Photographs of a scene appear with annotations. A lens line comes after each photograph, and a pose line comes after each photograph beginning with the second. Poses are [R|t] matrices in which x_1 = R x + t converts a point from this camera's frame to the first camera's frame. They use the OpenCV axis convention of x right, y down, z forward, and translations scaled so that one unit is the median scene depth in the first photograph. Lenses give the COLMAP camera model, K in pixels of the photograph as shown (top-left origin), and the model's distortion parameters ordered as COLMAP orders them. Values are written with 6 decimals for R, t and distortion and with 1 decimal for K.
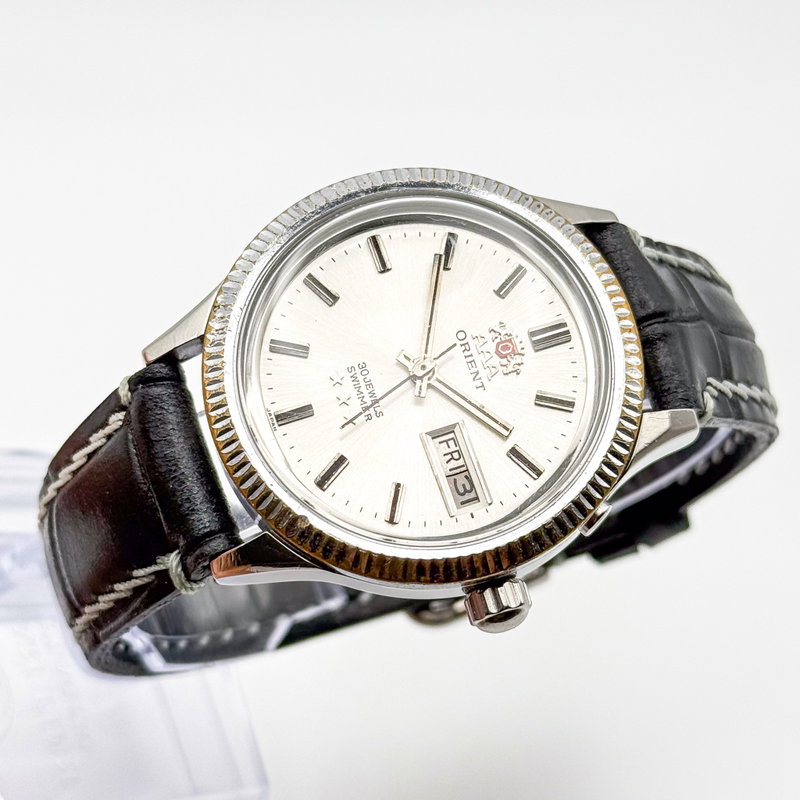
lens RADIAL K [[2316.9, 0, 400.0], [0, 2316.9, 400.0], [0, 0, 1]] dist [-0.002579, 0.769178]
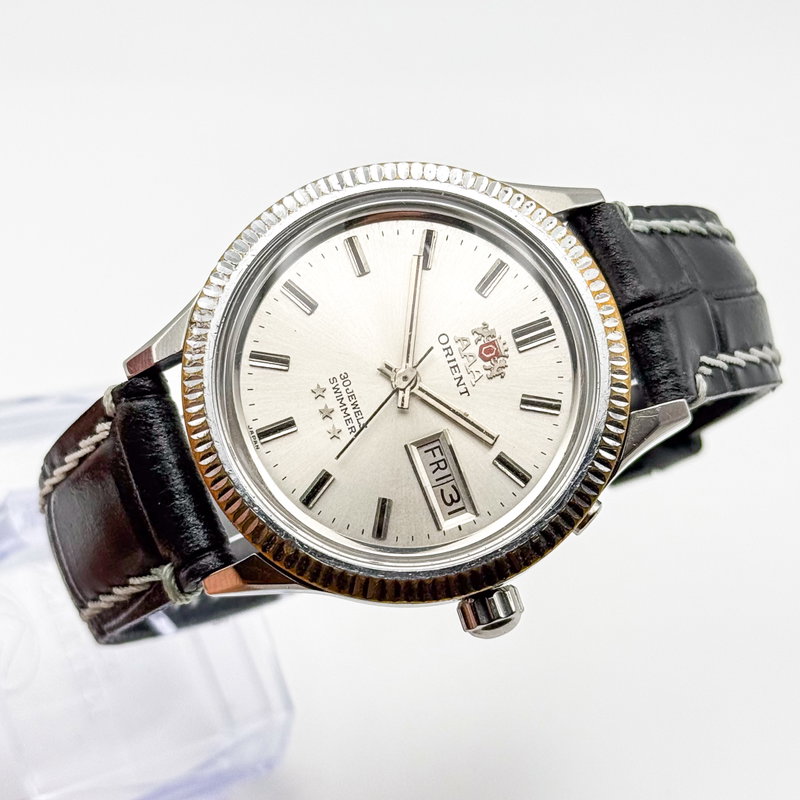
lens RADIAL K [[2316.9, 0, 400.0], [0, 2316.9, 400.0], [0, 0, 1]] dist [-0.002579, 0.769178]
pose [[0.998203, -0.040607, -0.044071, 0.050241], [0.046901, 0.987152, 0.152744, -0.153186], [0.037302, -0.154537, 0.987283, 0.025949]]
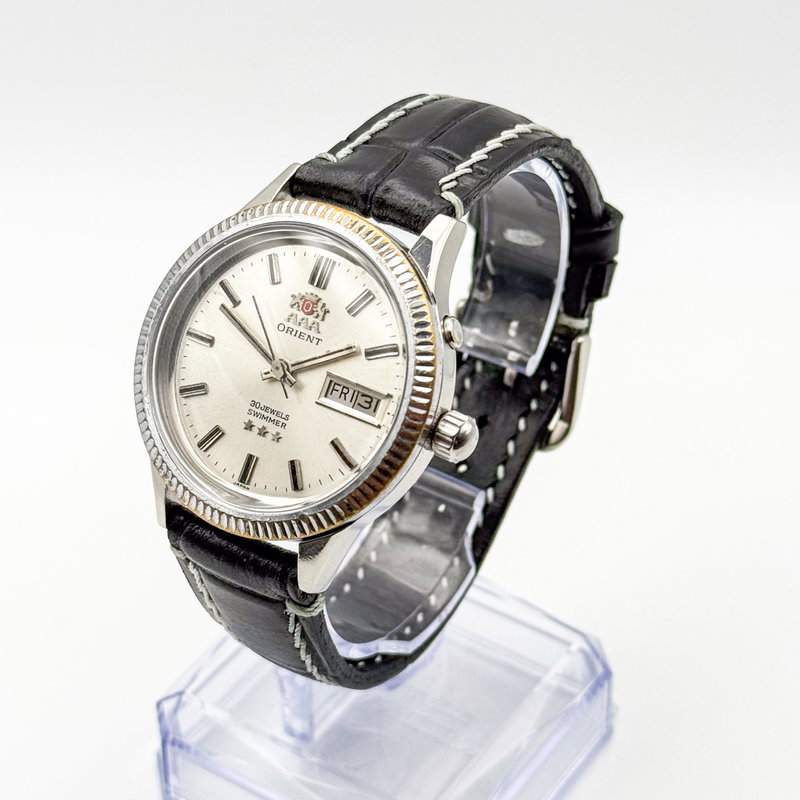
lens RADIAL K [[2316.9, 0, 400.0], [0, 2316.9, 400.0], [0, 0, 1]] dist [-0.002579, 0.769178]
pose [[0.575752, -0.781575, -0.240105, 0.341089], [0.786251, 0.609816, -0.099673, 0.176245], [0.224322, -0.131396, 0.965616, -0.230634]]
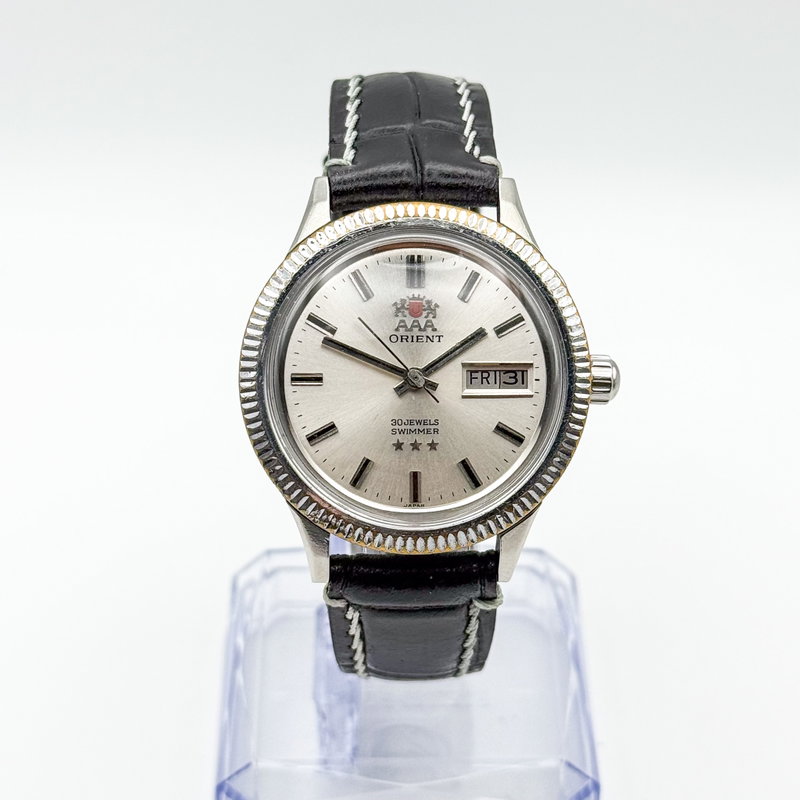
lens RADIAL K [[2316.9, 0, 400.0], [0, 2316.9, 400.0], [0, 0, 1]] dist [-0.002579, 0.769178]
pose [[0.324223, -0.945423, -0.032484, 0.036895], [0.896261, 0.296015, 0.330290, -0.426950], [-0.302648, -0.136202, 0.943320, -0.182344]]
